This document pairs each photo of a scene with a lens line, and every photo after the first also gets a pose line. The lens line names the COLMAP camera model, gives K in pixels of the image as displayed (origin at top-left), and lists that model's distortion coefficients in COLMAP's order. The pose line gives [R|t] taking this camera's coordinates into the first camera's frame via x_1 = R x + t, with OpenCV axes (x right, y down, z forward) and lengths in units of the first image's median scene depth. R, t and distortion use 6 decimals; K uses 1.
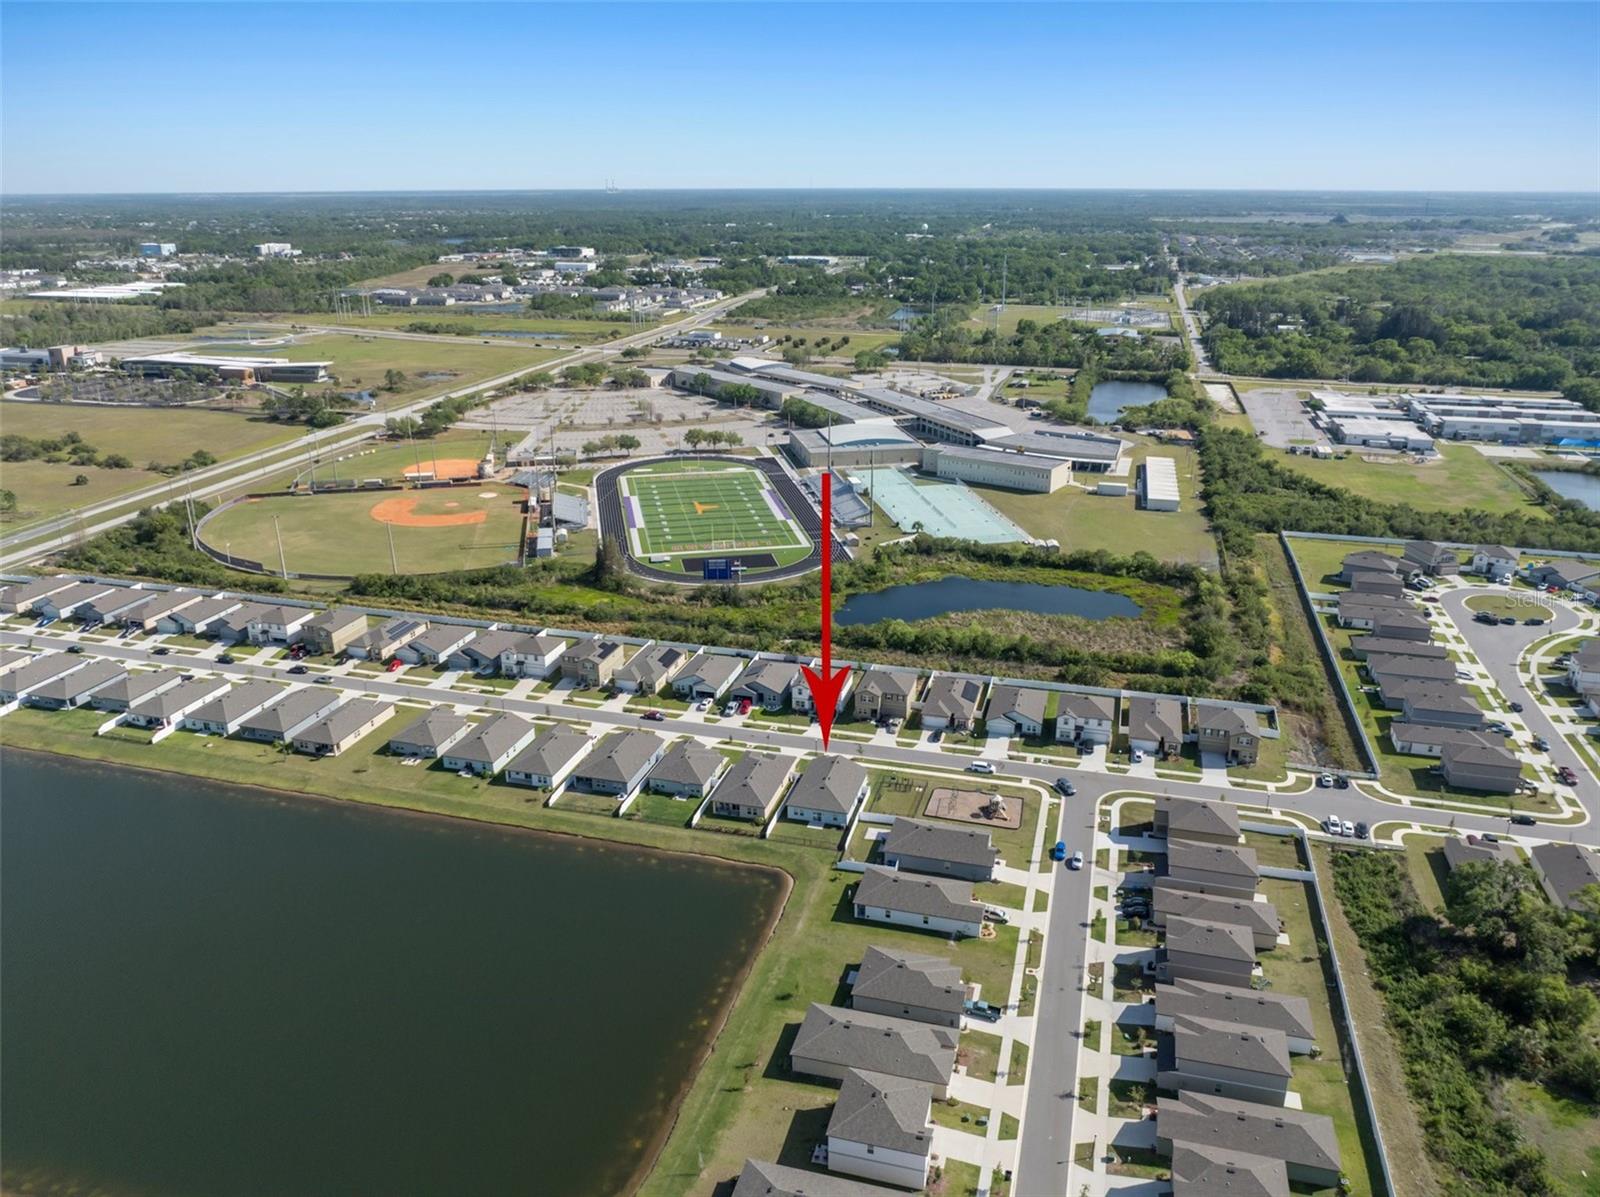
lens RADIAL K [[1158.5, 0, 800.0], [0, 1158.5, 598.5], [0, 0, 1]] dist [-0.013751, -0.007657]
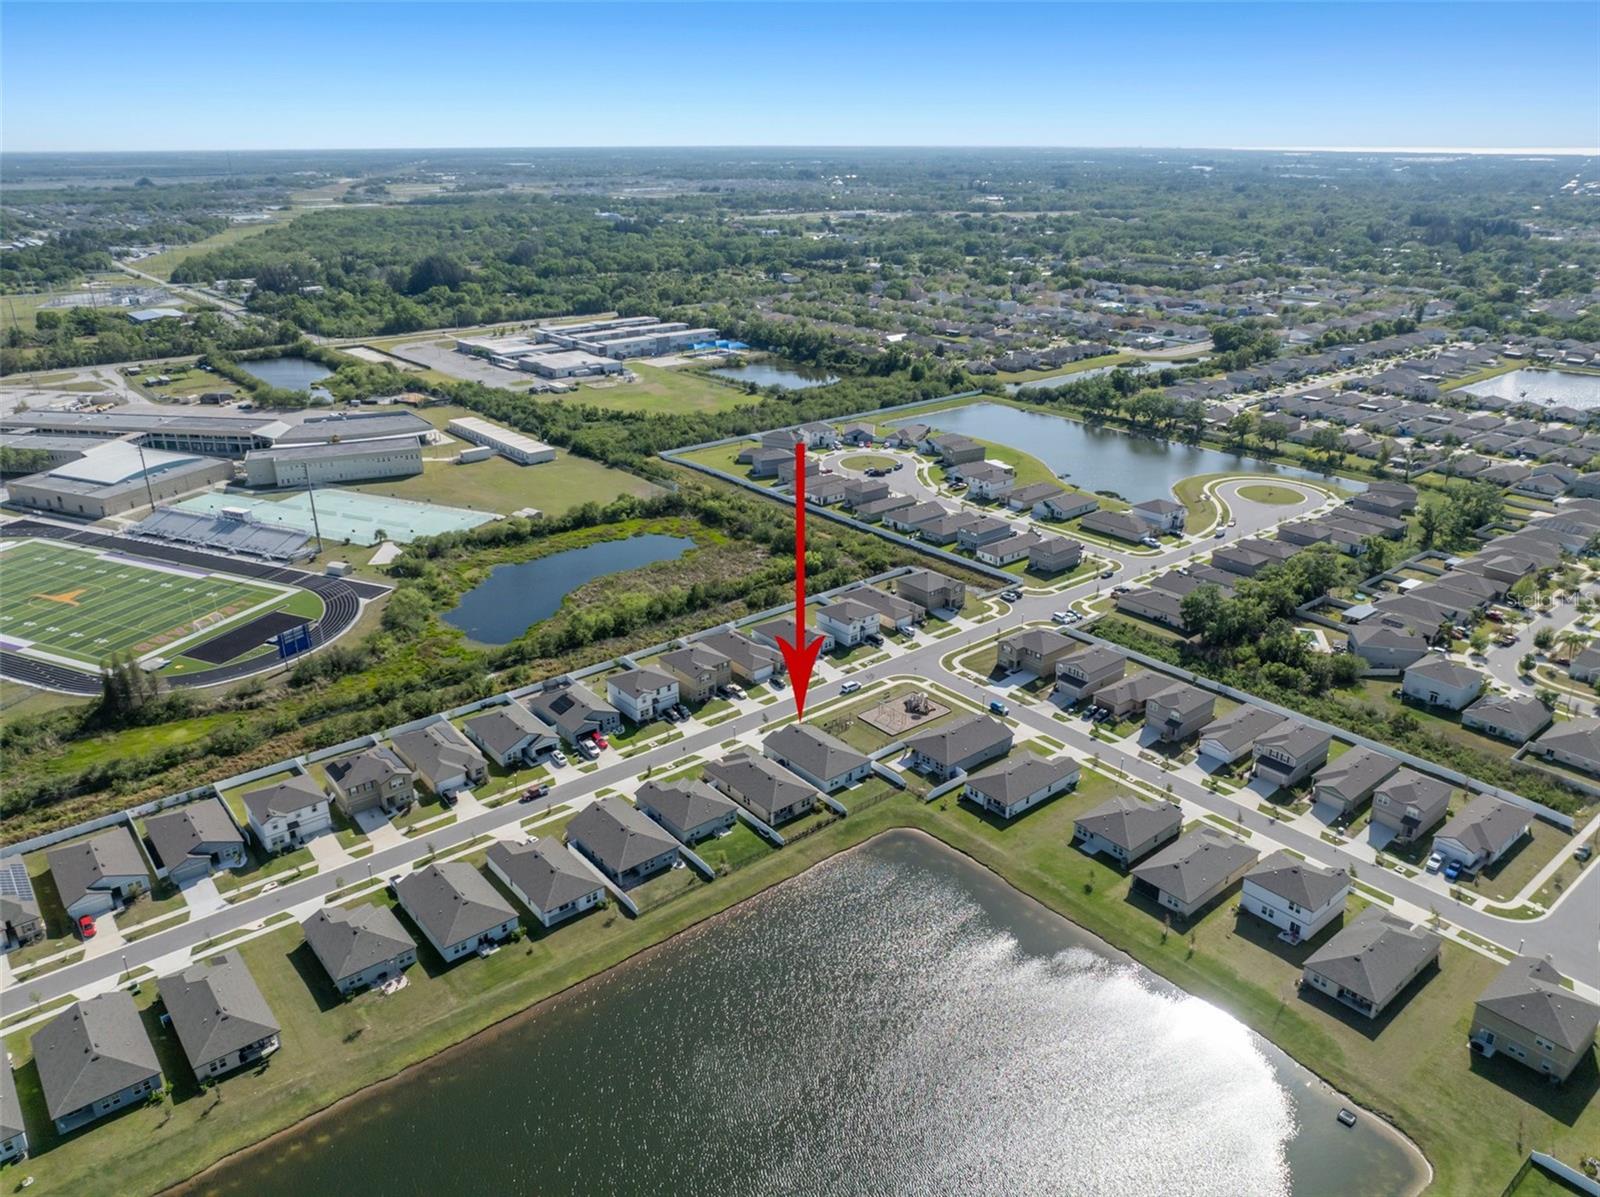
lens RADIAL K [[1138.3, 0, 800.0], [0, 1138.3, 598.5], [0, 0, 1]] dist [-0.015362, -0.004338]
pose [[0.568759, -0.308201, 0.762578, -0.487895], [0.280066, 0.944307, 0.172765, -0.095907], [-0.773354, 0.115310, 0.623399, 0.274171]]
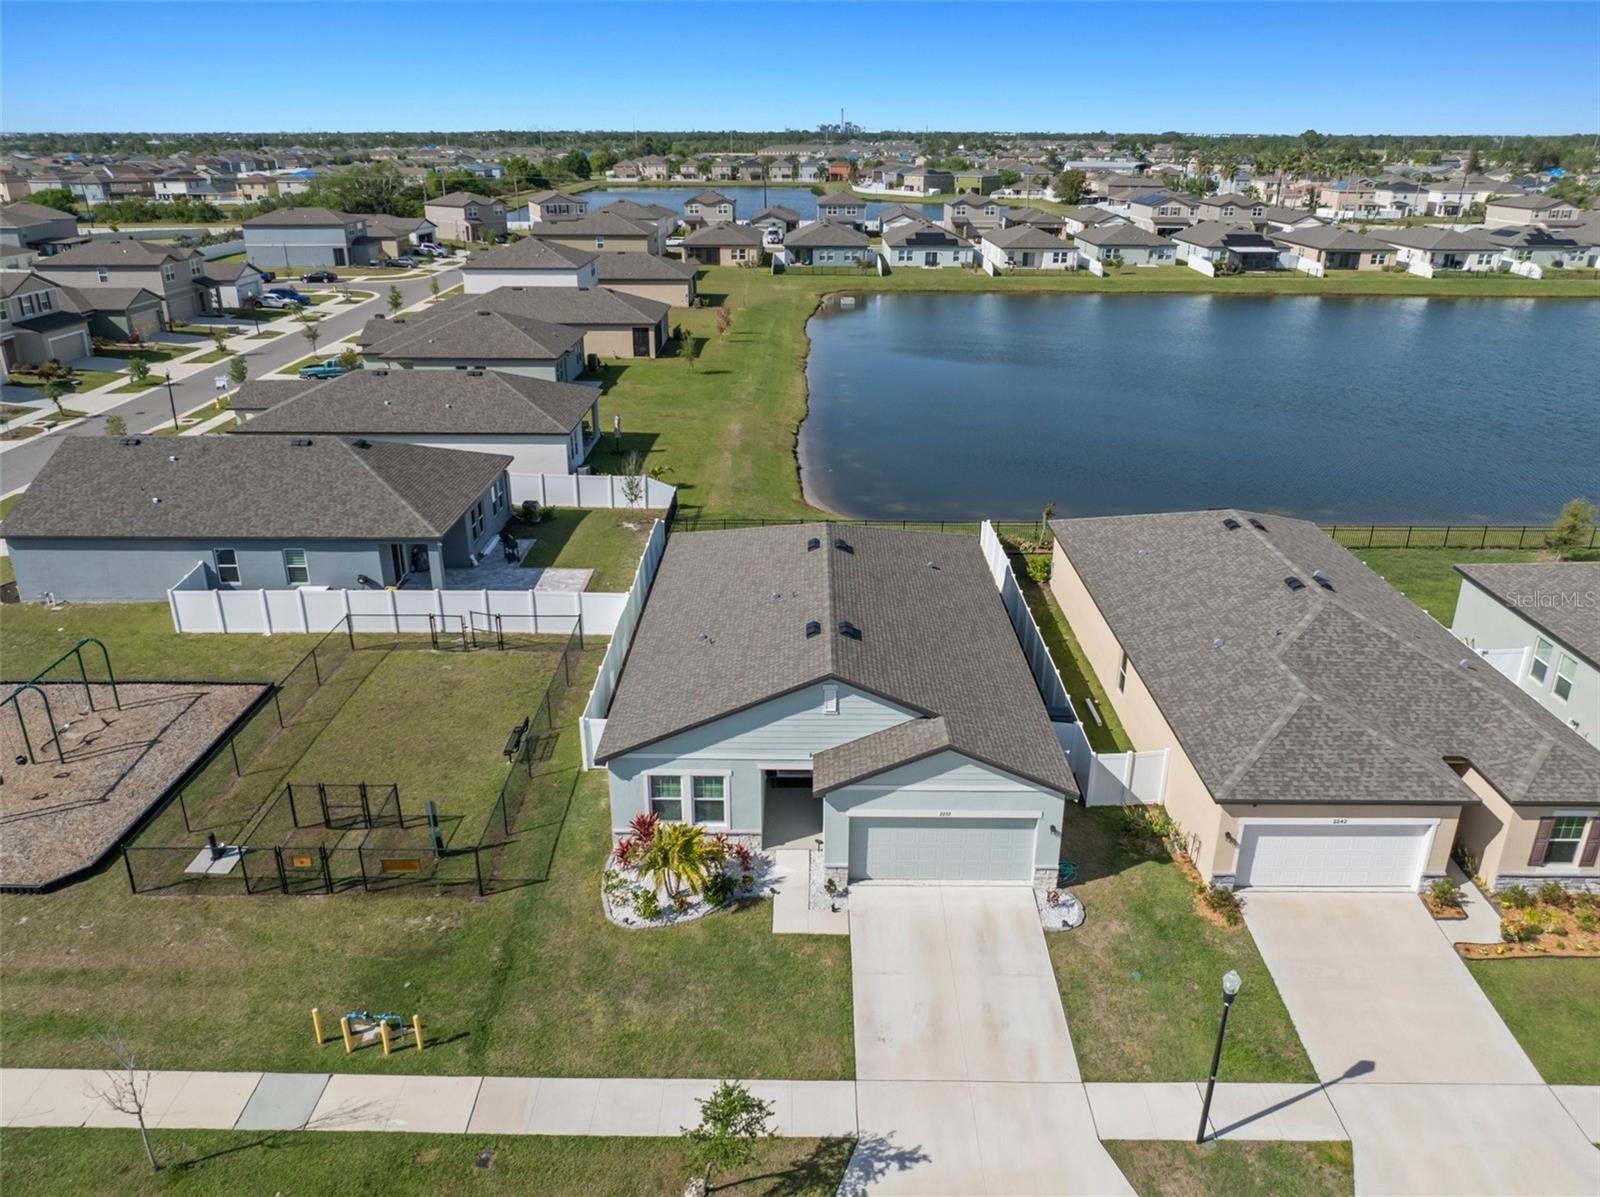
lens RADIAL K [[1153.3, 0, 802.7], [0, 1153.3, 597.3], [0, 0, 1]] dist [-0.016775, -0.004097]
pose [[-0.964509, 0.098367, -0.245045, 0.048578], [-0.090711, 0.748106, 0.657350, 0.035462], [0.247981, 0.656248, -0.712632, 0.789654]]
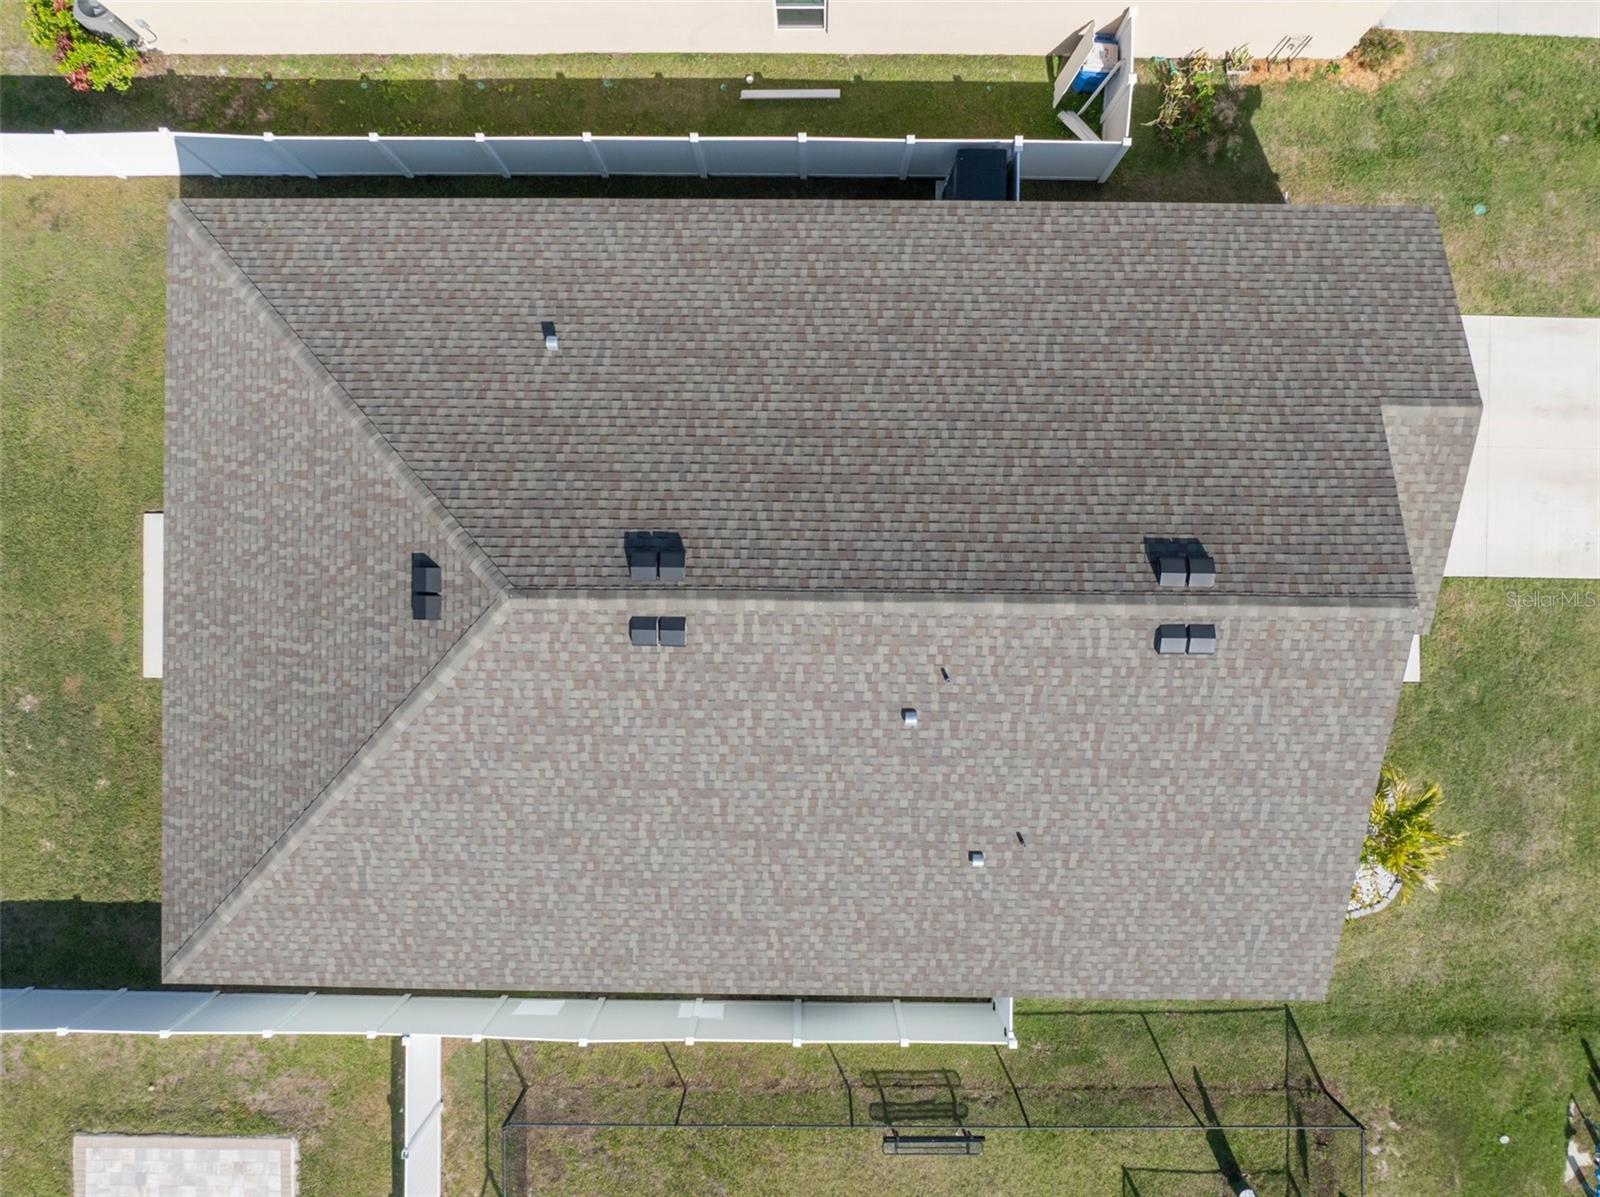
lens RADIAL K [[1138.3, 0, 800.0], [0, 1138.3, 598.5], [0, 0, 1]] dist [-0.015362, -0.004338]
pose [[0.260870, 0.965330, 0.009220, 0.017799], [-0.314686, 0.076004, 0.946148, 0.062667], [0.912644, -0.249723, 0.323603, 0.692608]]
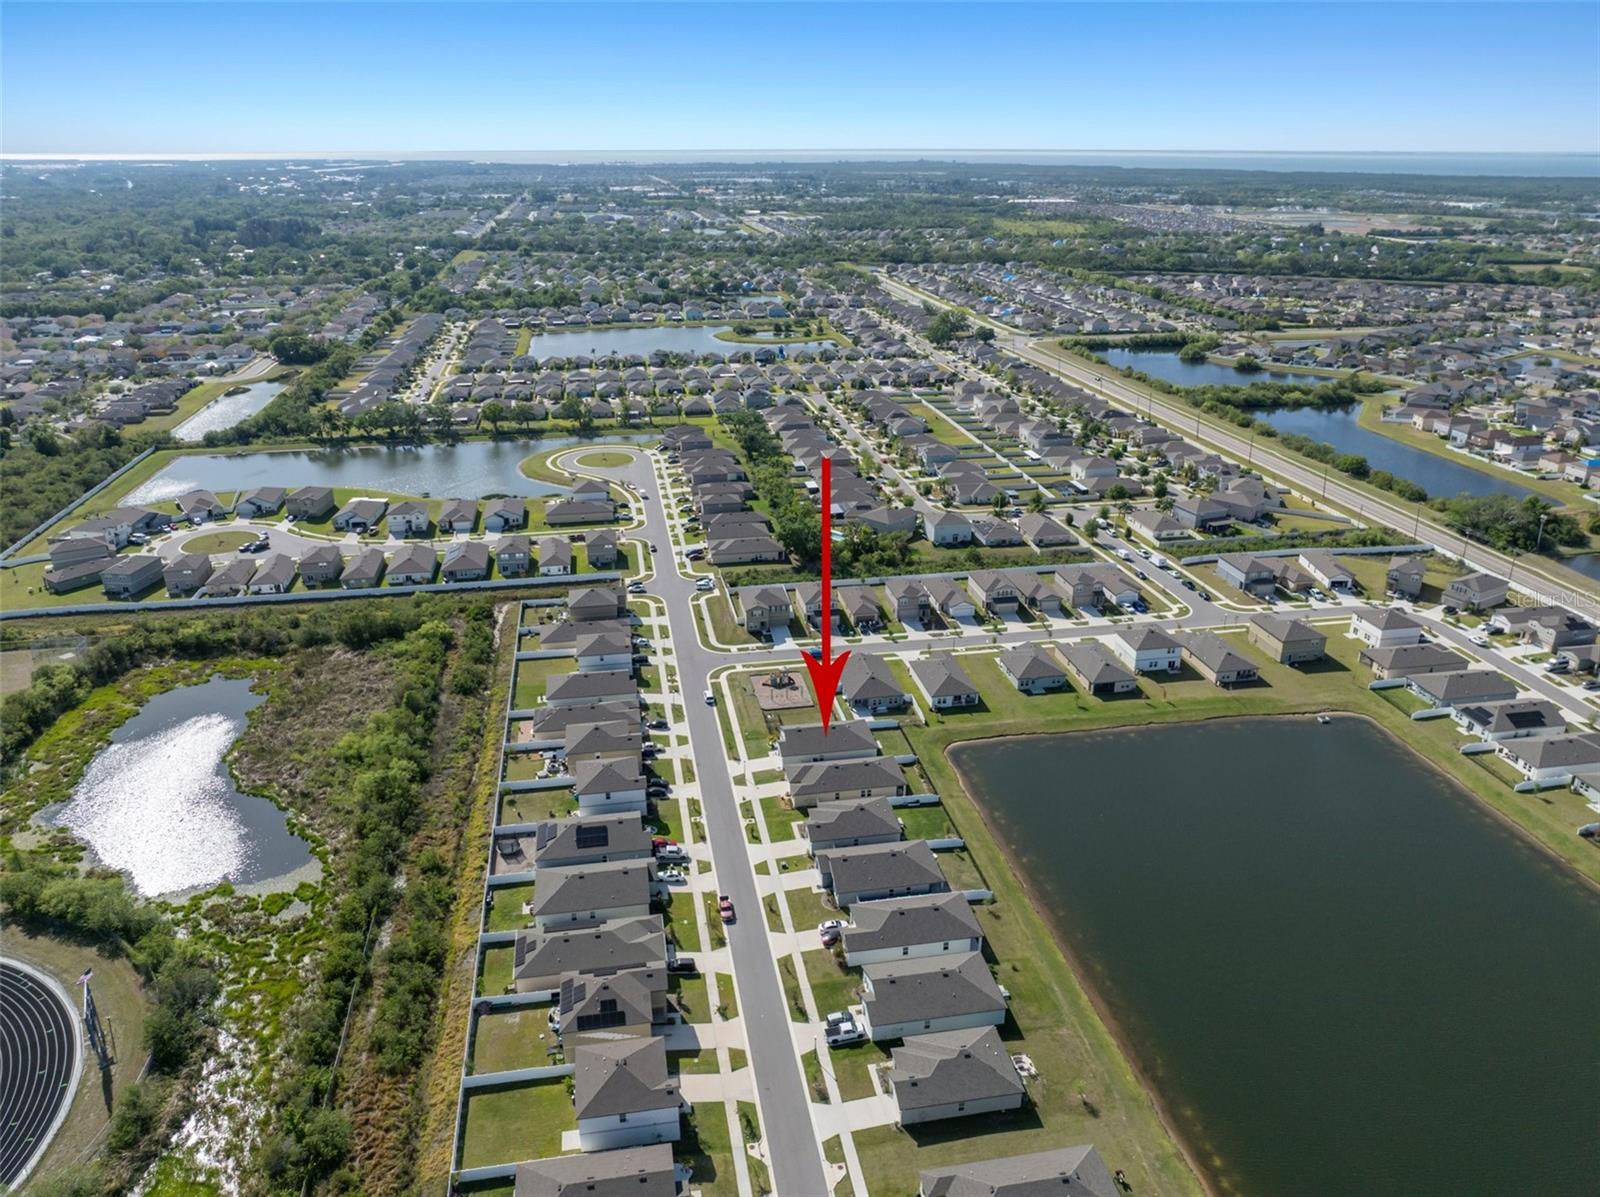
lens RADIAL K [[1138.3, 0, 800.0], [0, 1138.3, 598.5], [0, 0, 1]] dist [-0.015362, -0.004338]
pose [[-0.437513, -0.332244, 0.835581, -0.541928], [0.305723, 0.818921, 0.485697, -0.307635], [-0.845645, 0.467955, -0.256714, 0.864992]]
